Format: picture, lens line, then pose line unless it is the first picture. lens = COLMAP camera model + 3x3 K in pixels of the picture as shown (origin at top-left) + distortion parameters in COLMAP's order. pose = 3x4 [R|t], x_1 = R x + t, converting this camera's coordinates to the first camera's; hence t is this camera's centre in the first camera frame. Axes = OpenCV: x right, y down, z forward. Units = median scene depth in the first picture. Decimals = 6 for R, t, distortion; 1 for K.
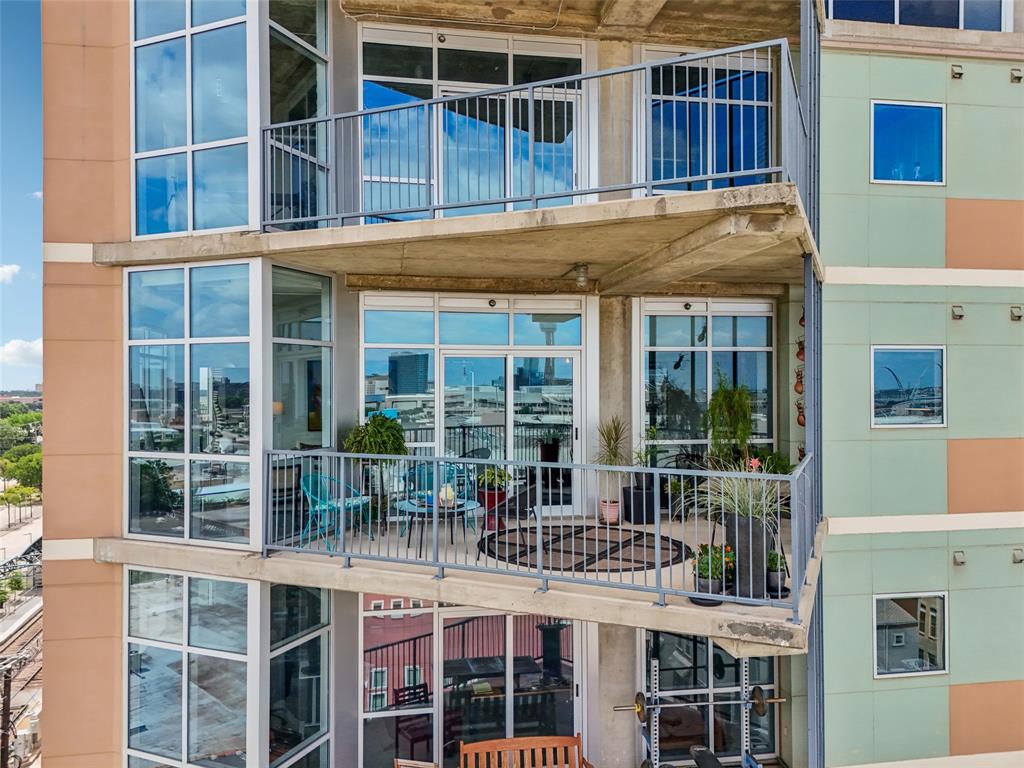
lens RADIAL K [[781.4, 0, 512.0], [0, 781.4, 384.0], [0, 0, 1]] dist [-0.003130, -0.007717]
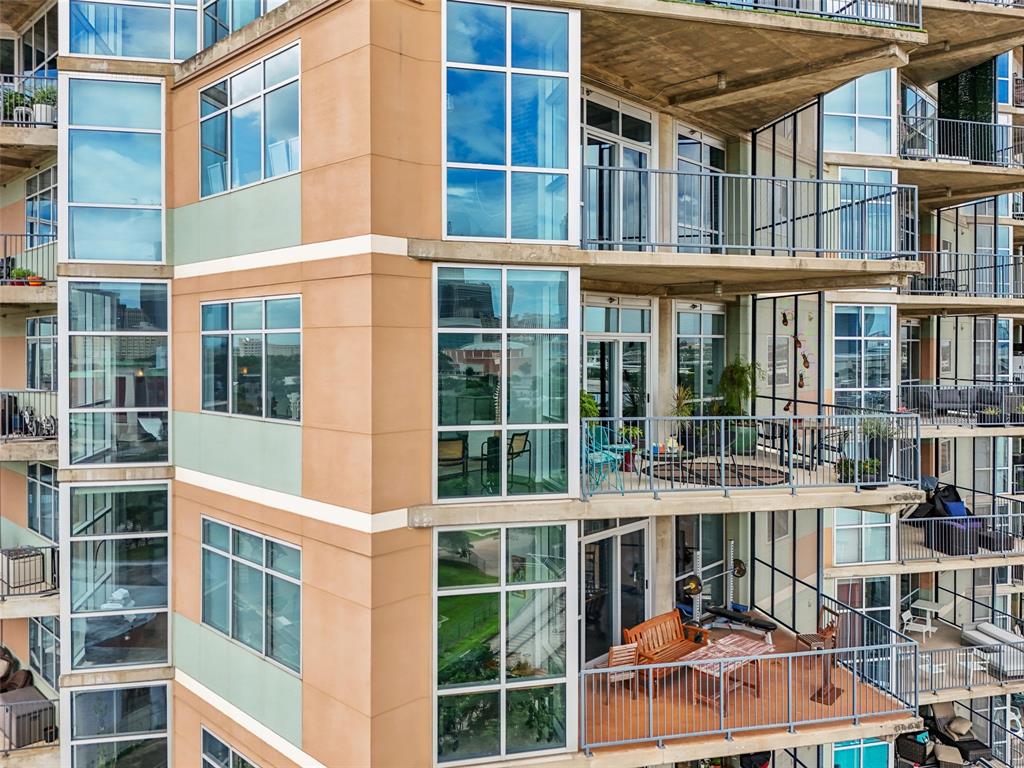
lens RADIAL K [[777.7, 0, 512.9], [0, 777.7, 354.2], [0, 0, 1]] dist [0.001128, -0.002748]
pose [[0.816631, -0.001766, 0.577157, -1.046992], [-0.004943, 0.999937, 0.010054, -0.029702], [-0.577138, -0.011063, 0.816571, 0.022949]]
